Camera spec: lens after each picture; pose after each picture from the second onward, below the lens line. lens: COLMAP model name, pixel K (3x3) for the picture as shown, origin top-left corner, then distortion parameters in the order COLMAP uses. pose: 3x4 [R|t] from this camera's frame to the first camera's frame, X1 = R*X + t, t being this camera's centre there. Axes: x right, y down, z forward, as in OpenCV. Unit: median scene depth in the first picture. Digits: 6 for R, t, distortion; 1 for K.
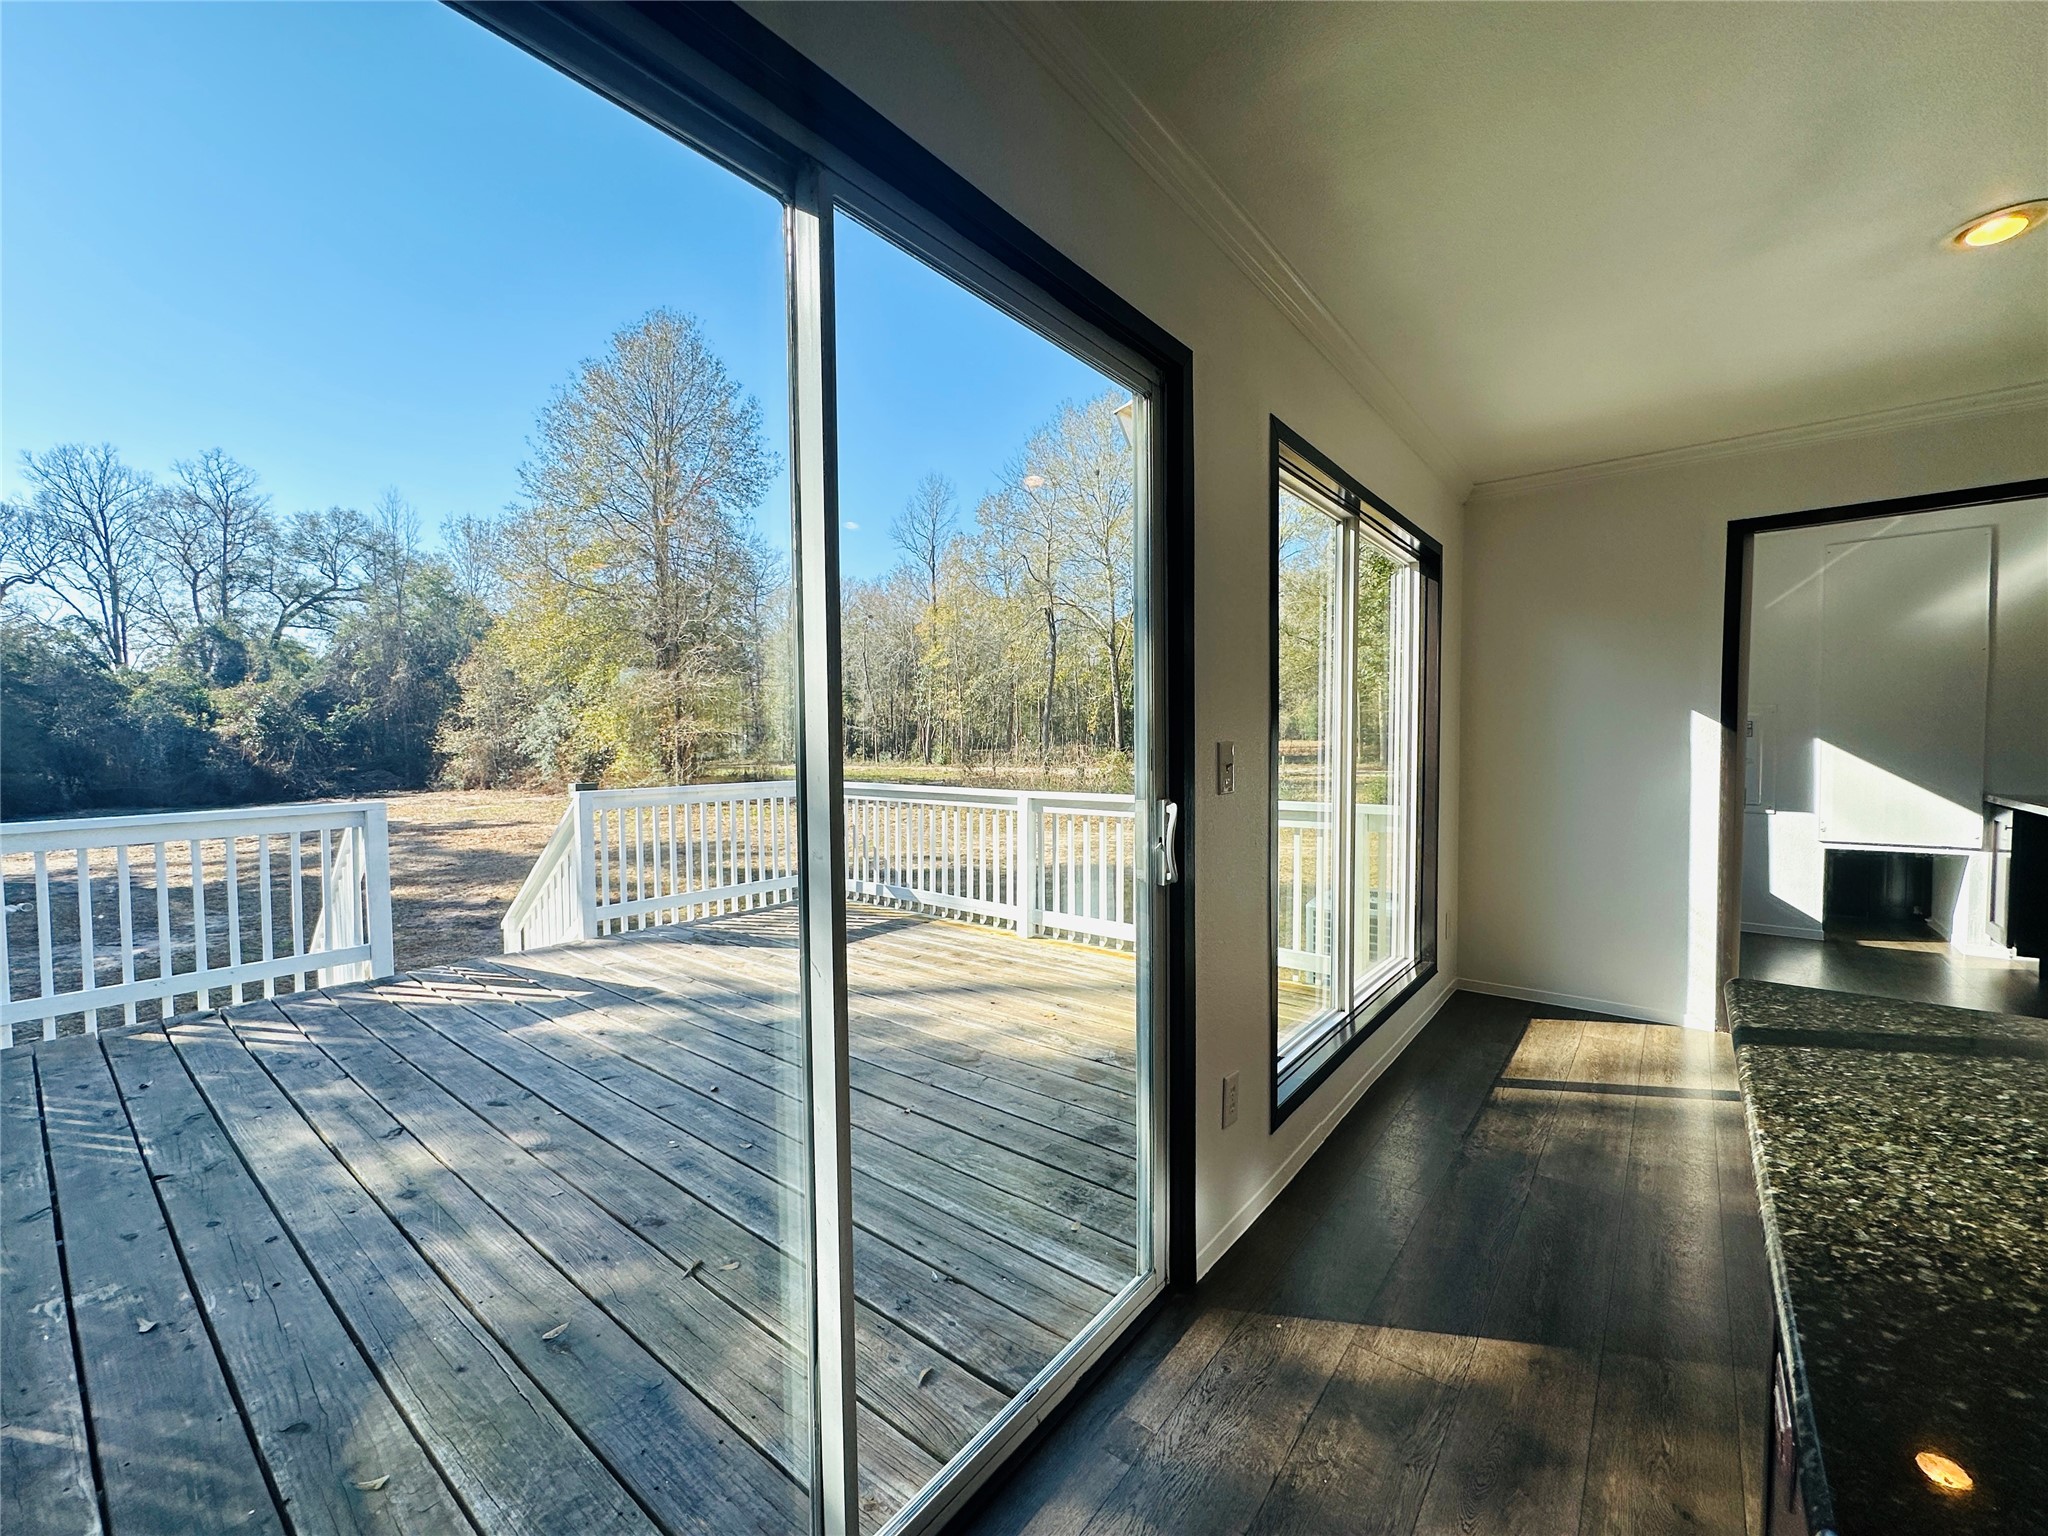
lens RADIAL K [[816.6, 0, 1025.1], [0, 816.6, 771.4], [0, 0, 1]] dist [-0.003102, 0.000522]
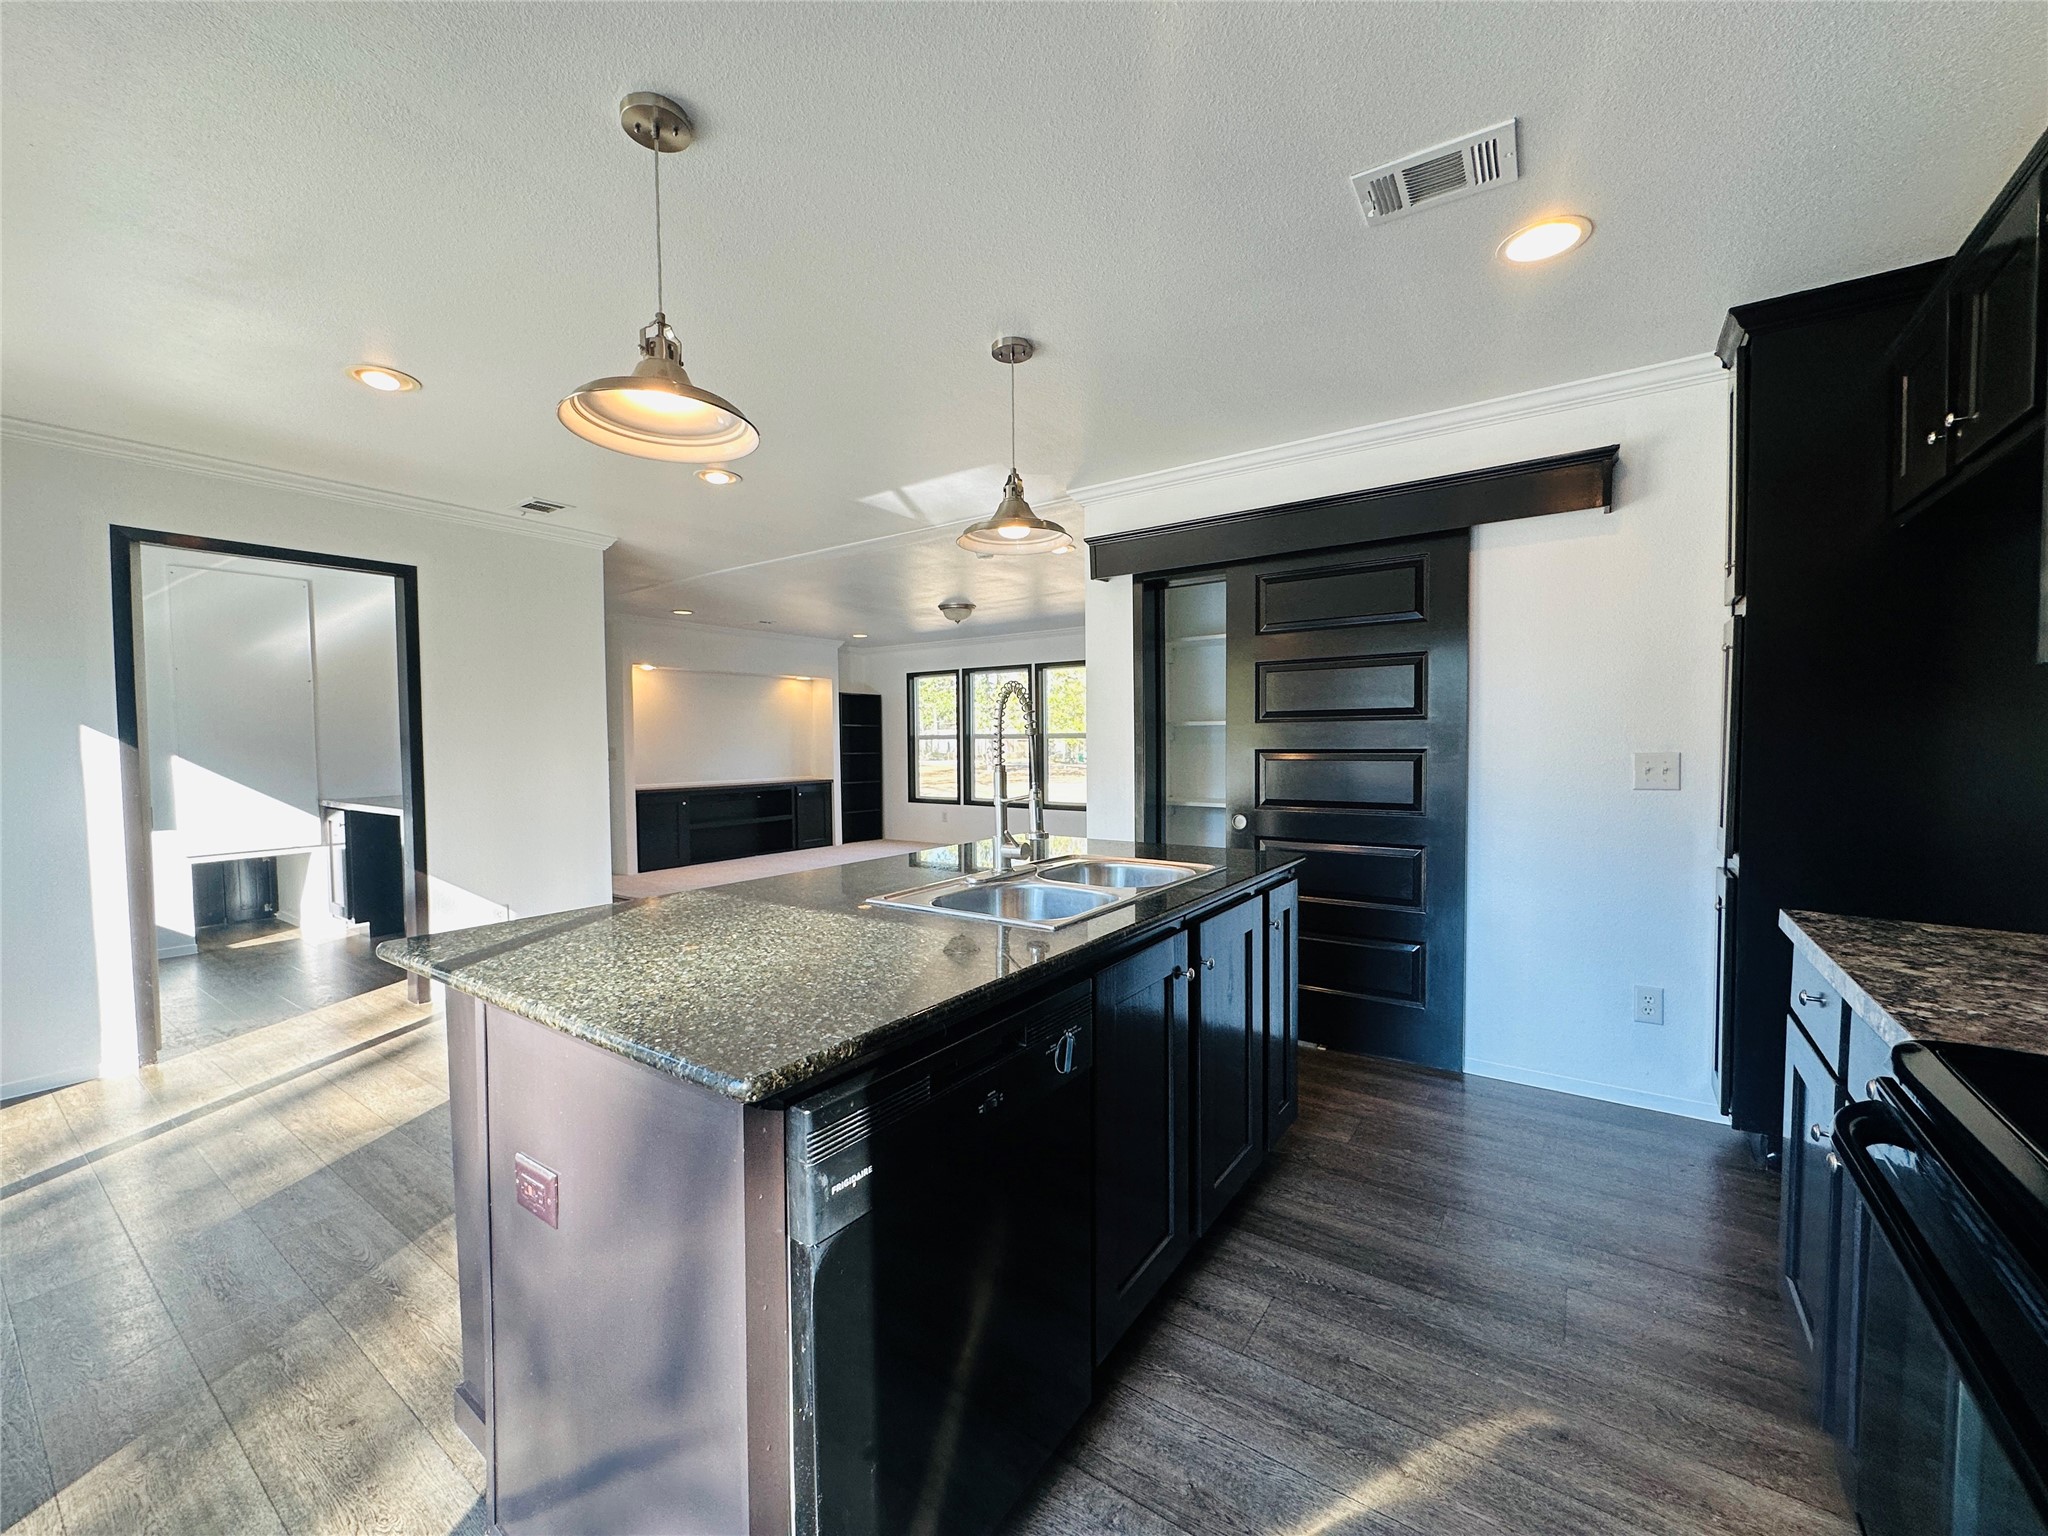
lens RADIAL K [[816.6, 0, 1025.1], [0, 816.6, 771.4], [0, 0, 1]] dist [-0.003102, 0.000522]
pose [[-0.066849, -0.028161, 0.997366, -0.013866], [0.050962, 0.998201, 0.031600, 0.000059], [-0.996461, 0.052940, -0.065294, 0.002596]]
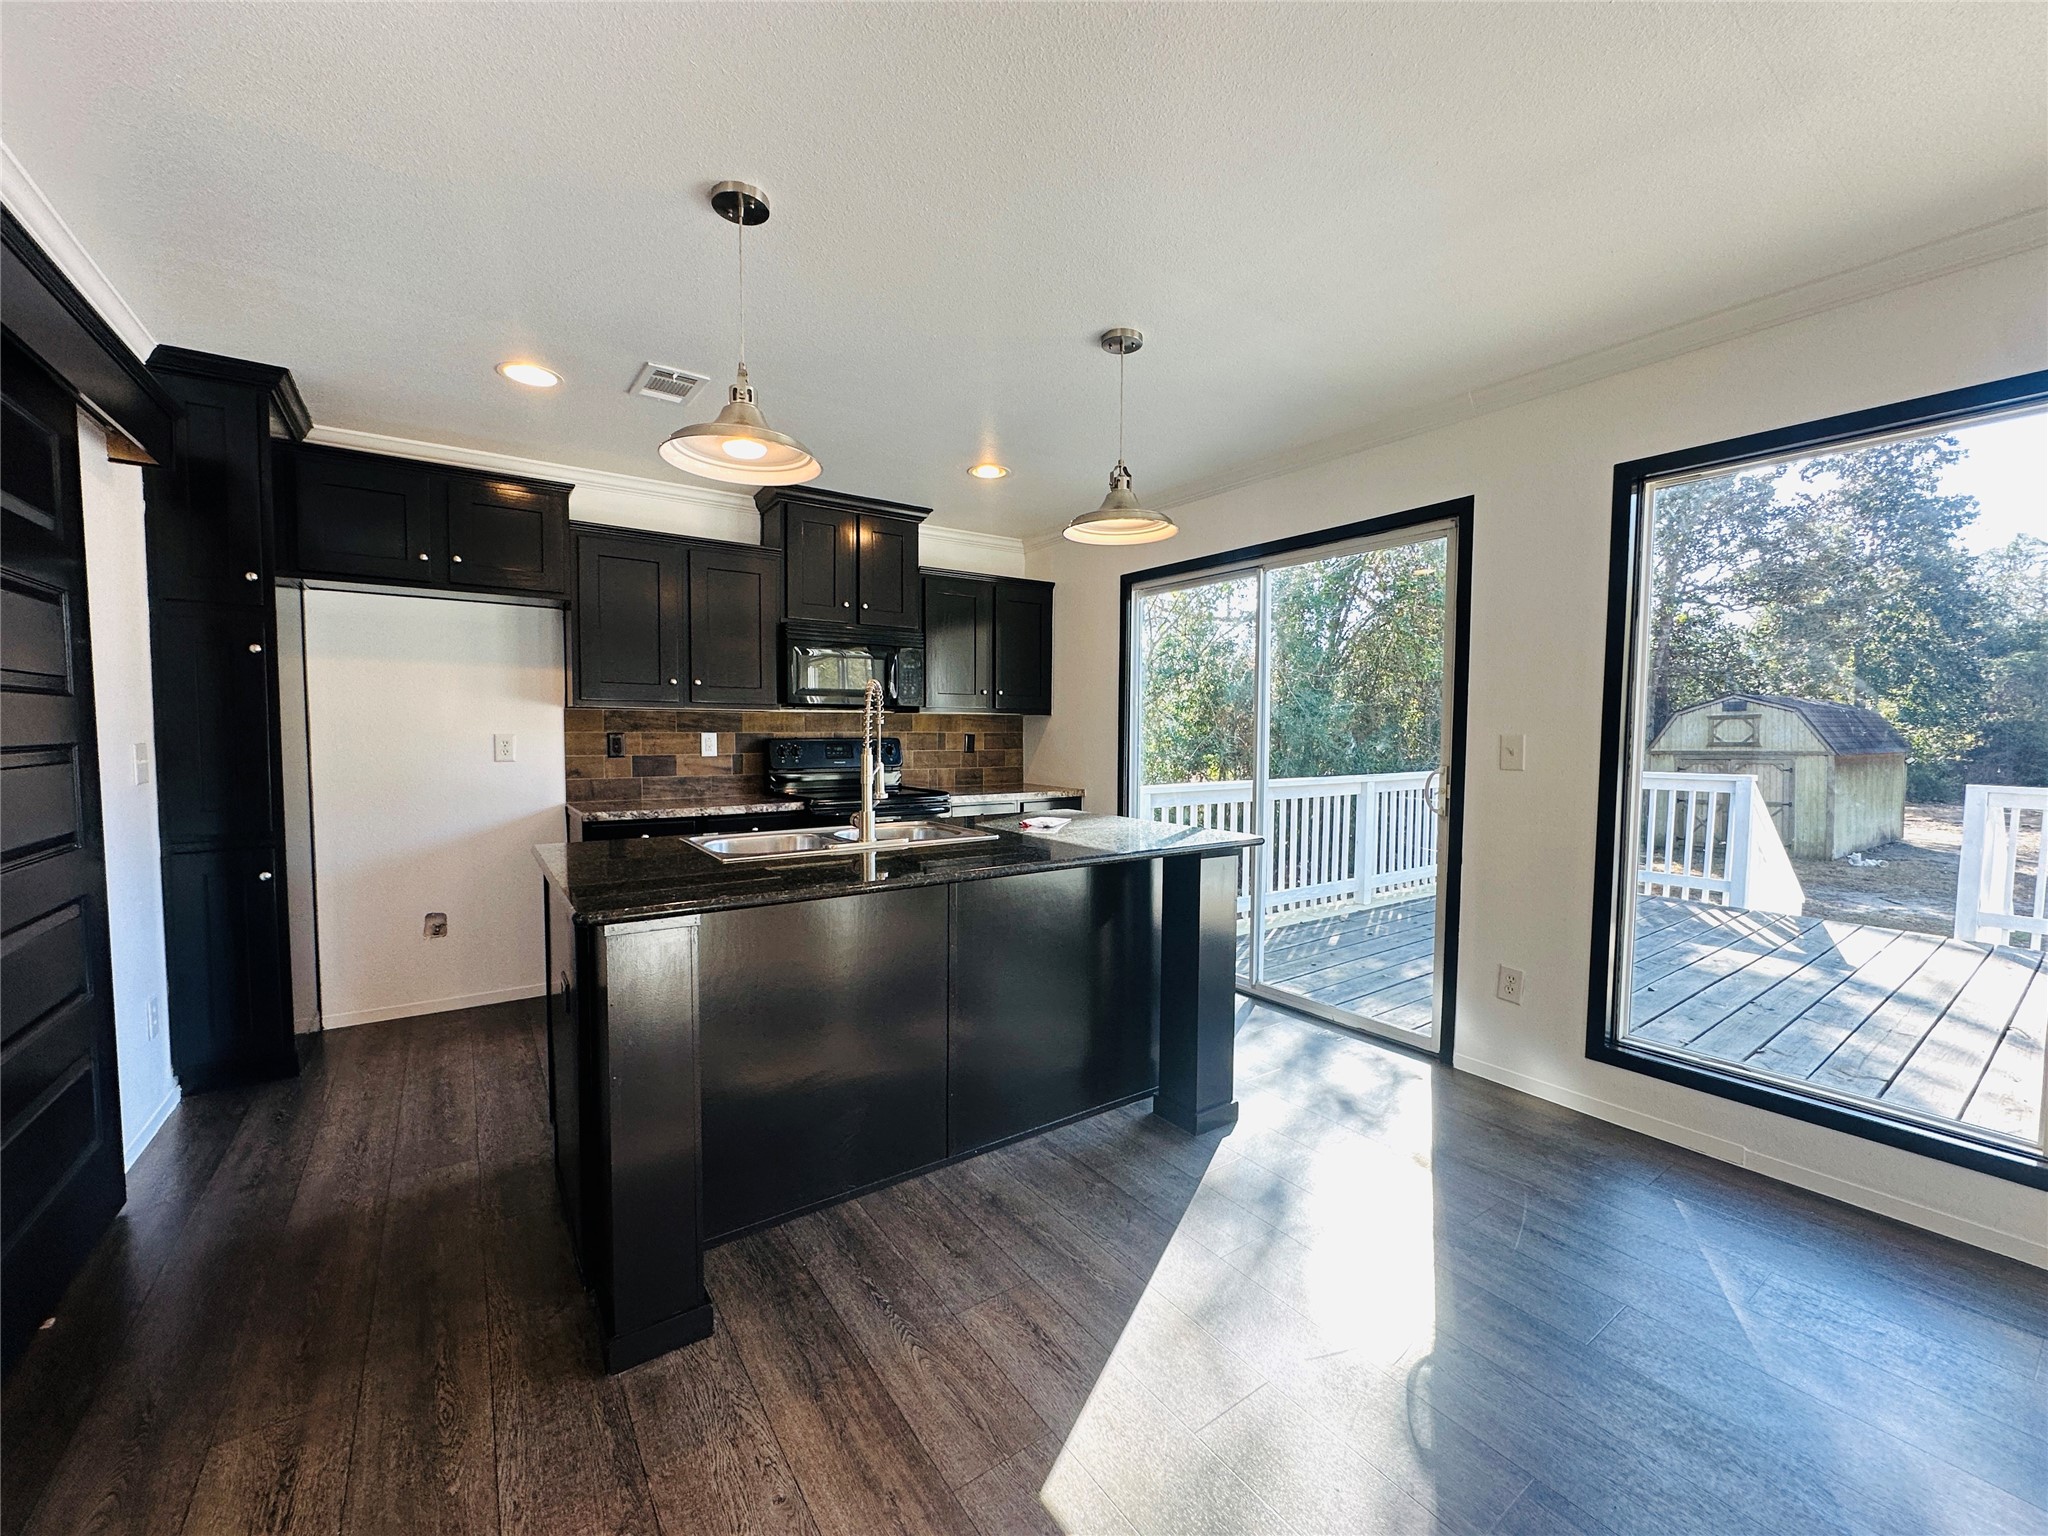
lens RADIAL K [[816.6, 0, 1025.1], [0, 816.6, 771.4], [0, 0, 1]] dist [-0.003102, 0.000522]
pose [[-0.274934, 0.058538, -0.959679, 0.103206], [-0.041699, 0.996480, 0.072729, -0.002092], [0.960558, 0.060013, -0.271525, 0.030593]]
